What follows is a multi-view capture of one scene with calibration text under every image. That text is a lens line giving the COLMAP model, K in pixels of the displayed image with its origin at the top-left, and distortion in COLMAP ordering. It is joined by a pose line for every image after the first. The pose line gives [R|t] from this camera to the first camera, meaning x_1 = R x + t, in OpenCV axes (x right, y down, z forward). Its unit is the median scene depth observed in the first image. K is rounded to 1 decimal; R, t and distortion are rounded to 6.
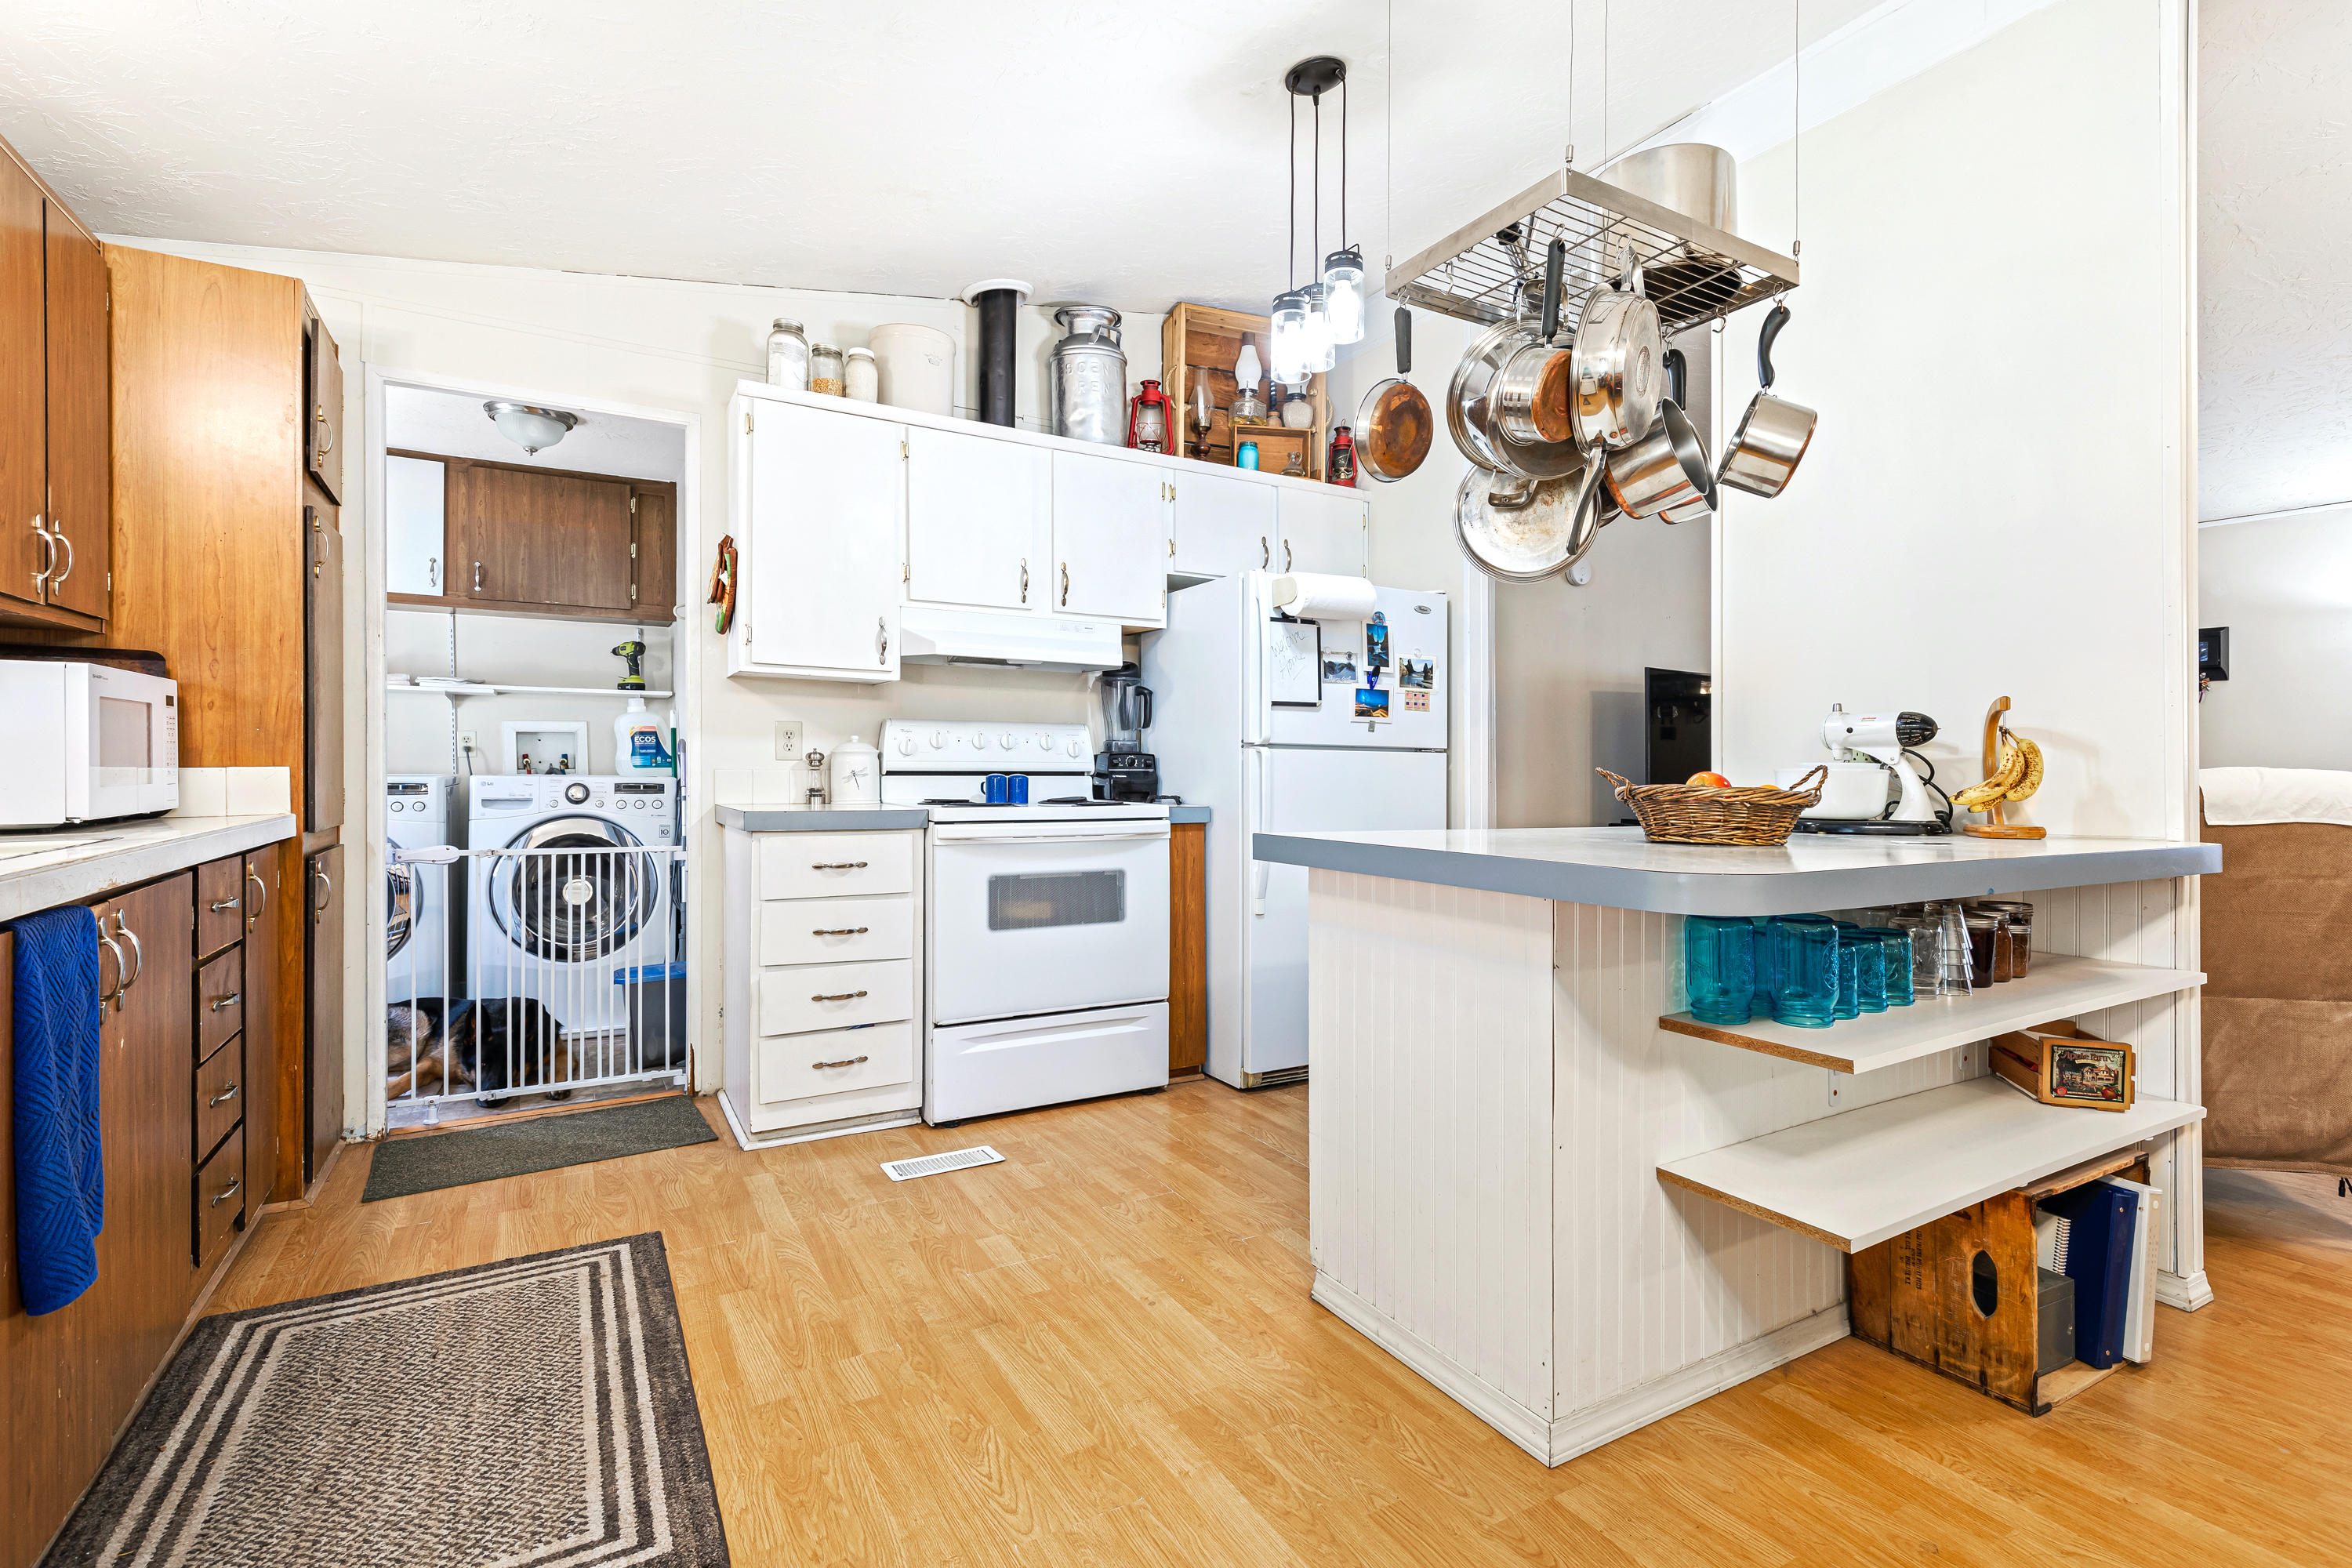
lens RADIAL K [[1076.1, 0, 1175.0], [0, 1076.1, 779.8], [0, 0, 1]] dist [0.012594, 0.000460]
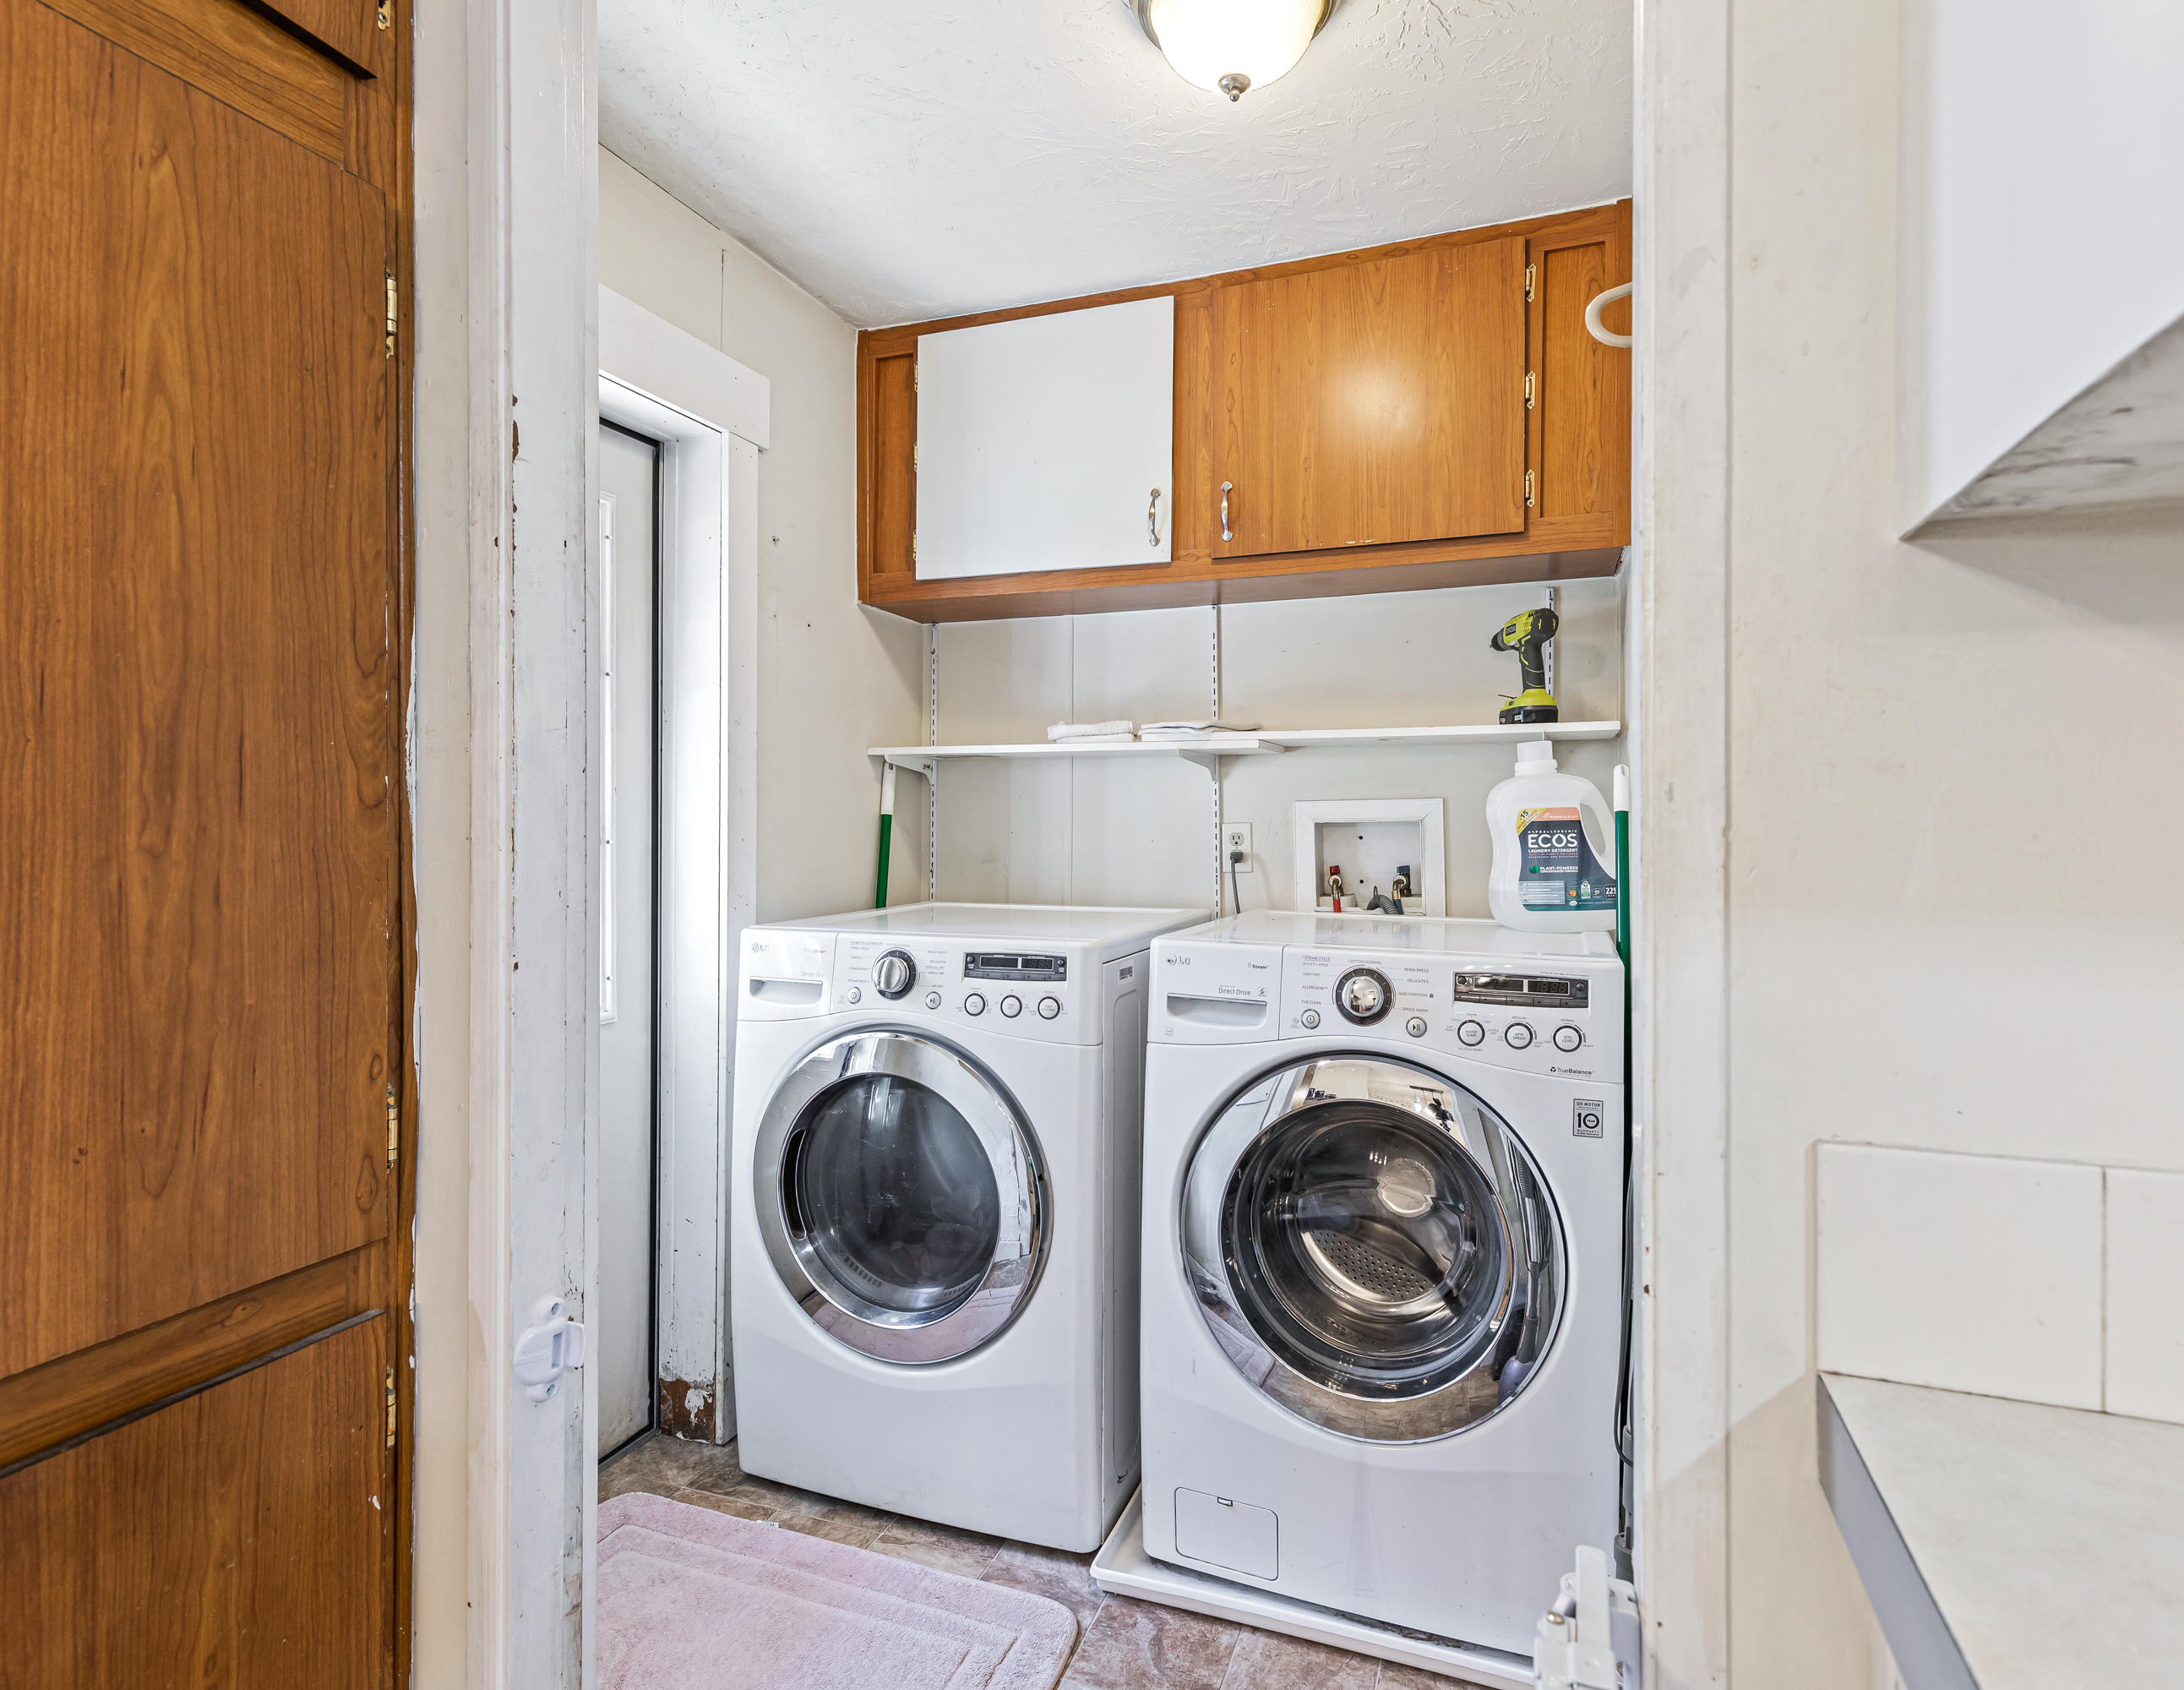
lens RADIAL K [[1161.2, 0, 1094.0], [0, 1161.2, 832.2], [0, 0, 1]] dist [0.003716, -0.000278]
pose [[0.636821, 0.000744, -0.771012, -0.307479], [-0.005839, 0.999976, -0.003858, -0.044555], [0.770990, 0.006959, 0.636809, 0.686742]]
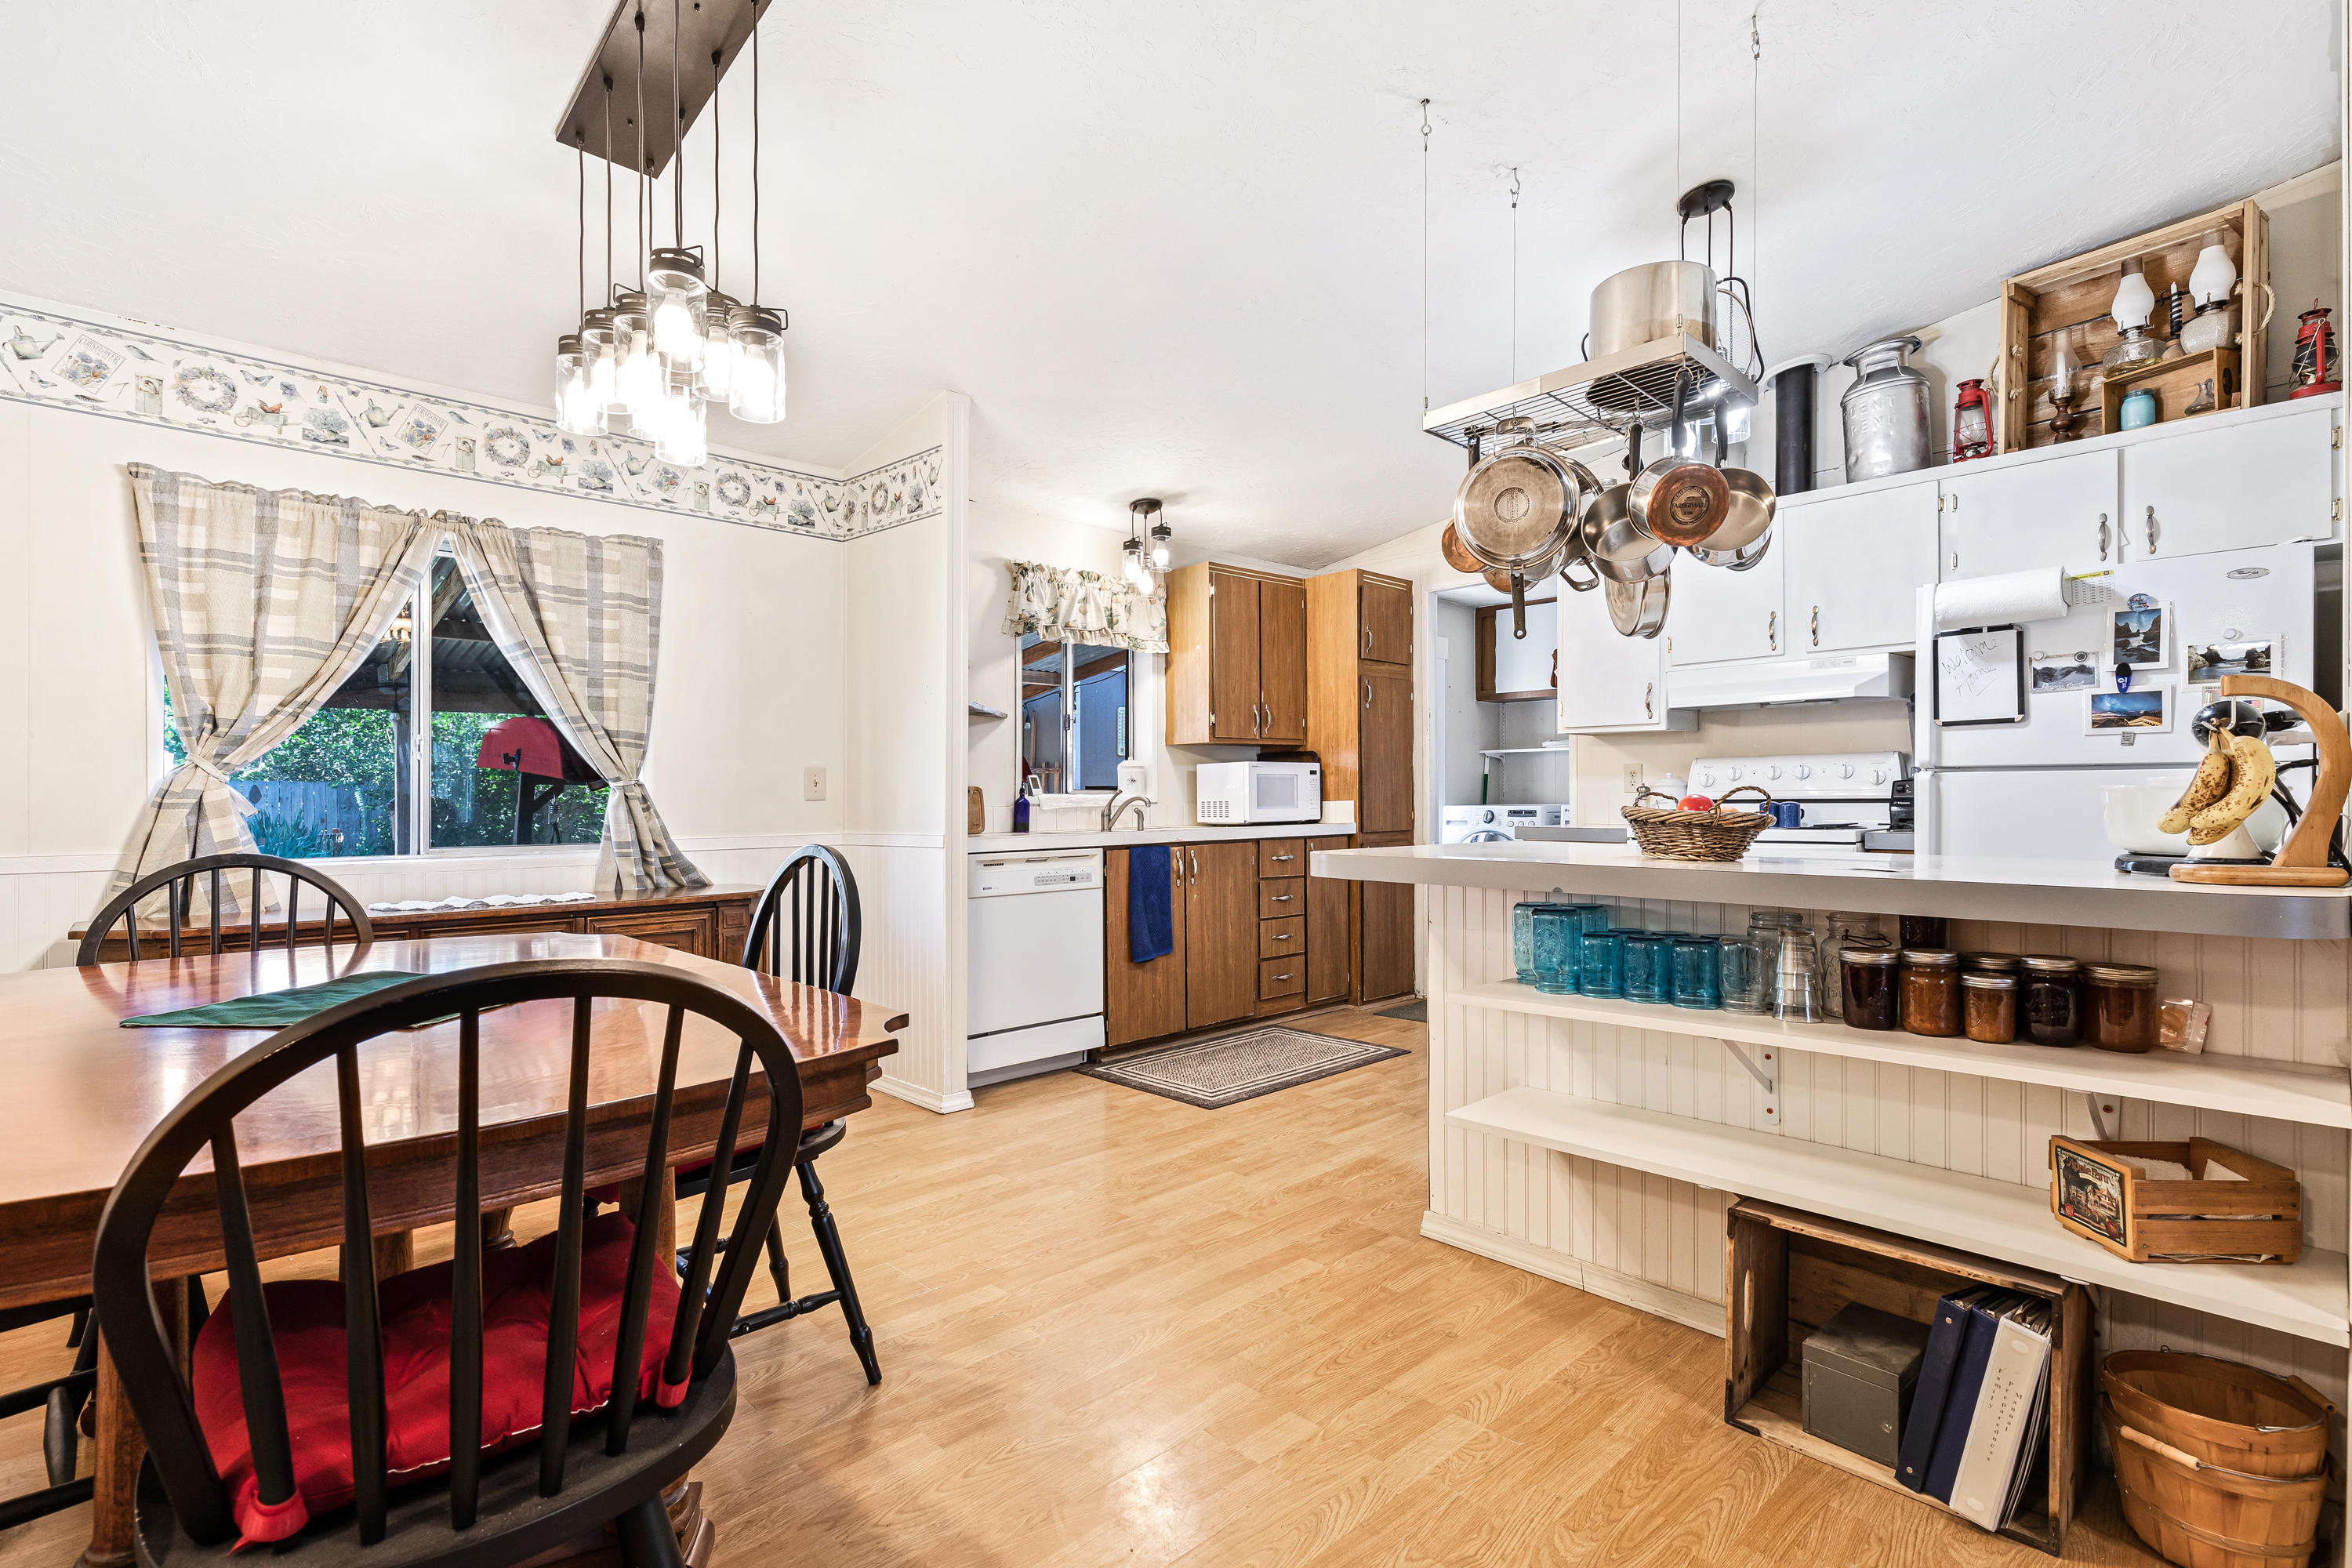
lens RADIAL K [[1076.1, 0, 1186.8], [0, 1076.1, 798.8], [0, 0, 1]] dist [0.012594, 0.000460]
pose [[0.236213, -0.009462, -0.971655, 0.721278], [-0.003922, 0.999935, -0.010691, 0.005882], [0.971694, 0.006337, 0.236160, 0.115259]]
